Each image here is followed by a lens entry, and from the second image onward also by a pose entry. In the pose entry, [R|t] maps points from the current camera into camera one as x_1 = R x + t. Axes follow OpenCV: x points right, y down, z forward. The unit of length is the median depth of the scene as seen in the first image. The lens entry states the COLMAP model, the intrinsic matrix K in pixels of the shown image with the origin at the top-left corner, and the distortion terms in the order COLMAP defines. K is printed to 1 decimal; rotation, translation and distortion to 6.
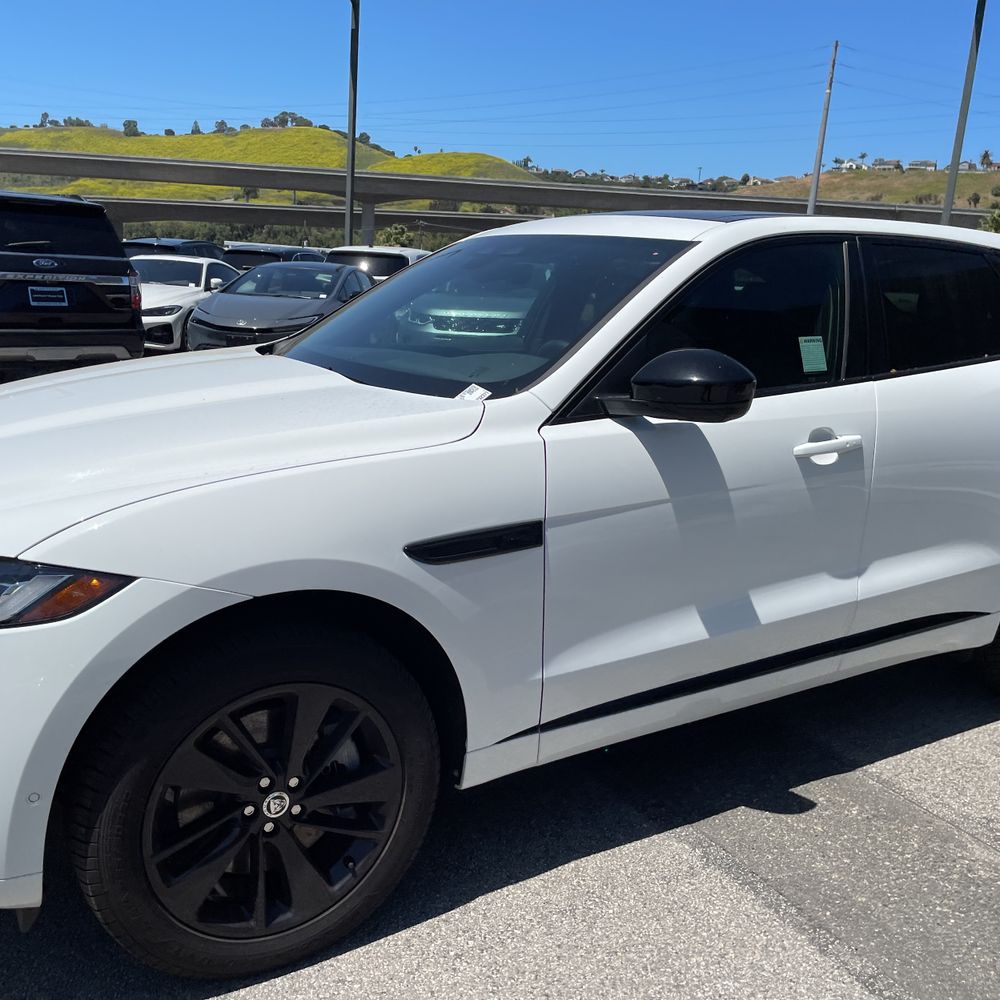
lens RADIAL K [[1024.5, 0, 496.6], [0, 1024.5, 484.4], [0, 0, 1]] dist [0.037312, 0.000000]
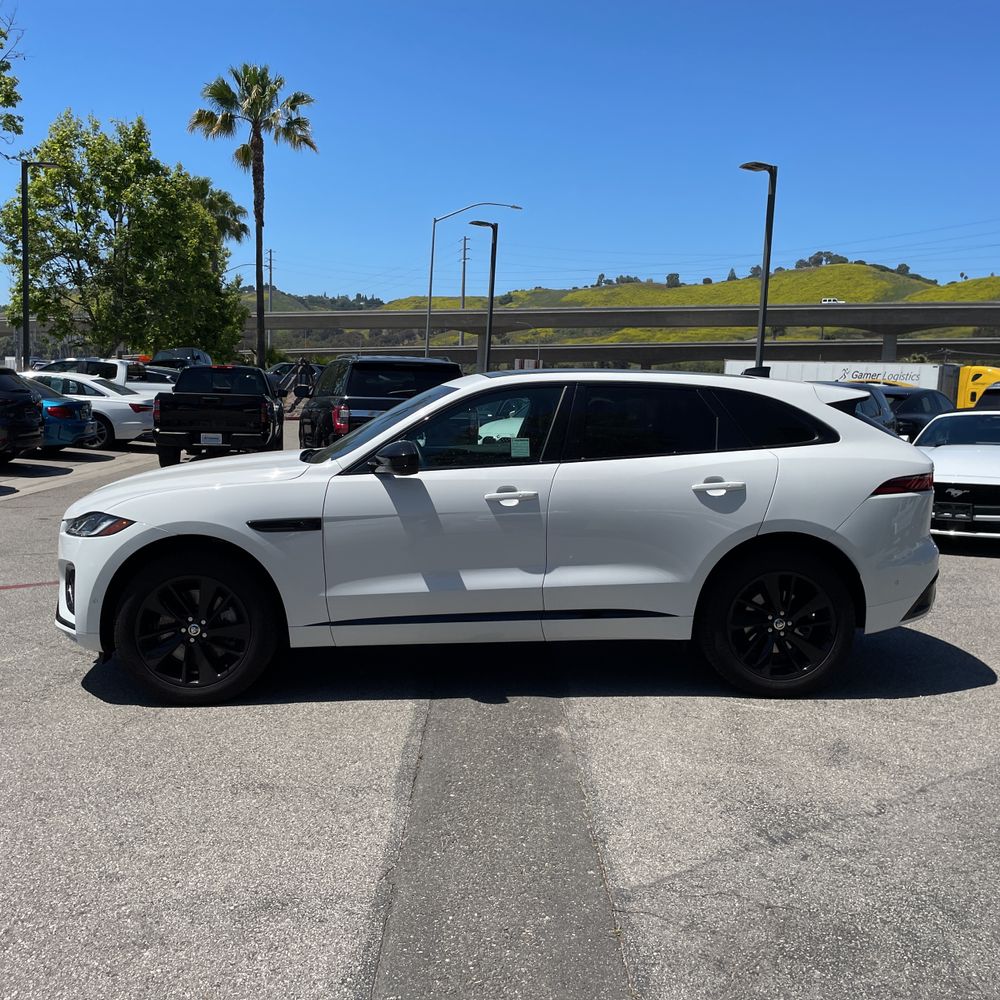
lens RADIAL K [[1024.5, 0, 508.0], [0, 1024.5, 457.0], [0, 0, 1]] dist [0.037312, 0.000000]
pose [[0.880886, 0.005758, -0.473294, 1.149348], [-0.078258, 0.987936, -0.133633, 0.134565], [0.466814, 0.154754, 0.870710, -0.582114]]
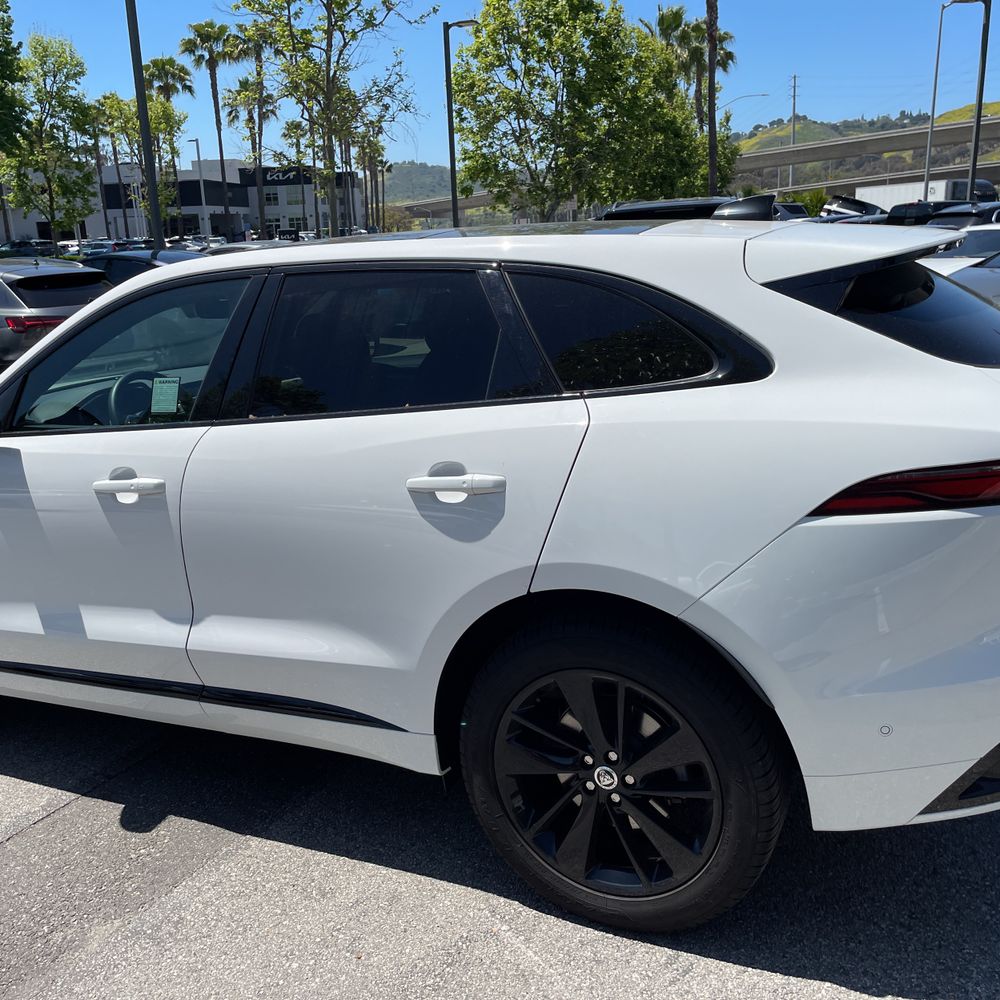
lens RADIAL K [[1024.5, 0, 497.6], [0, 1024.5, 463.2], [0, 0, 1]] dist [0.037312, 0.000000]
pose [[0.528643, 0.106942, -0.842081, 1.348402], [-0.093469, 0.993333, 0.067473, -0.159642], [0.843683, 0.043039, 0.535114, 0.741279]]
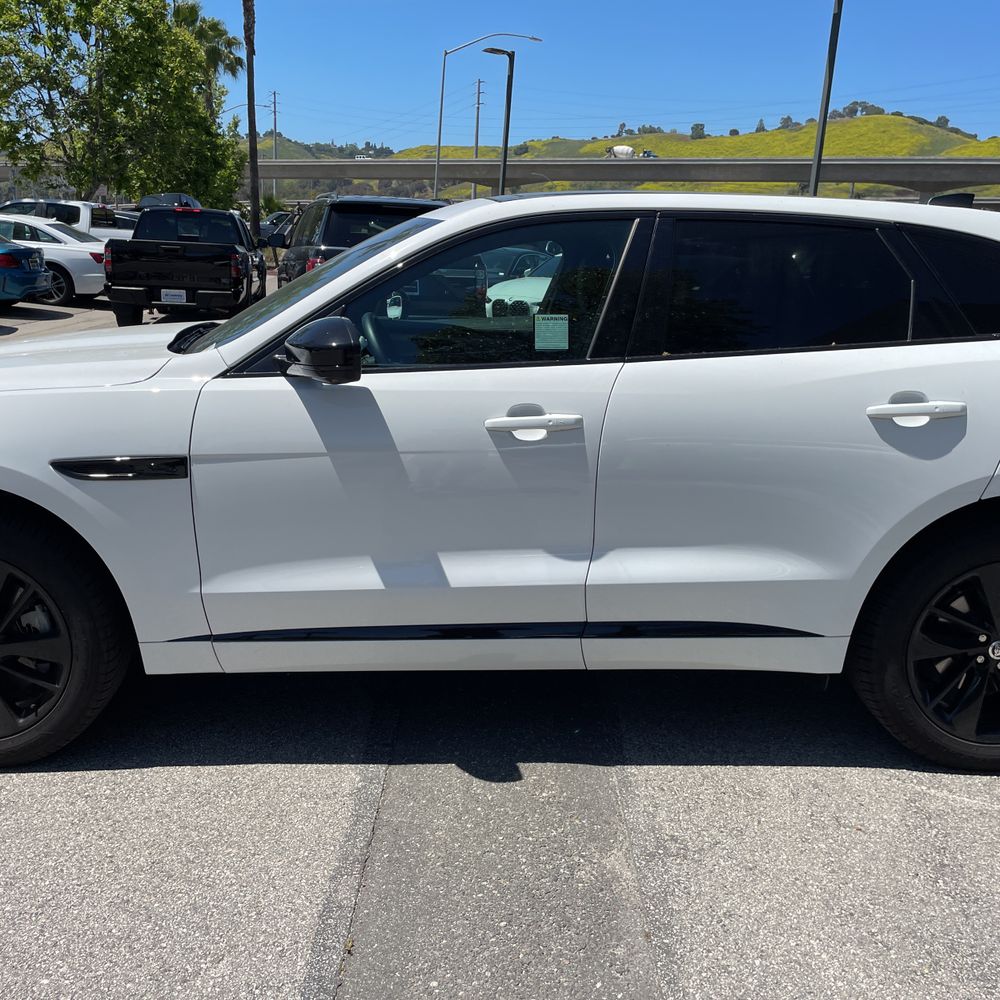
lens RADIAL K [[1024.5, 0, 492.0], [0, 1024.5, 470.3], [0, 0, 1]] dist [0.037312, 0.000000]
pose [[0.867585, 0.093197, -0.488478, 0.760436], [-0.097760, 0.995078, 0.016220, -0.002306], [0.487585, 0.033681, 0.872426, 0.108471]]
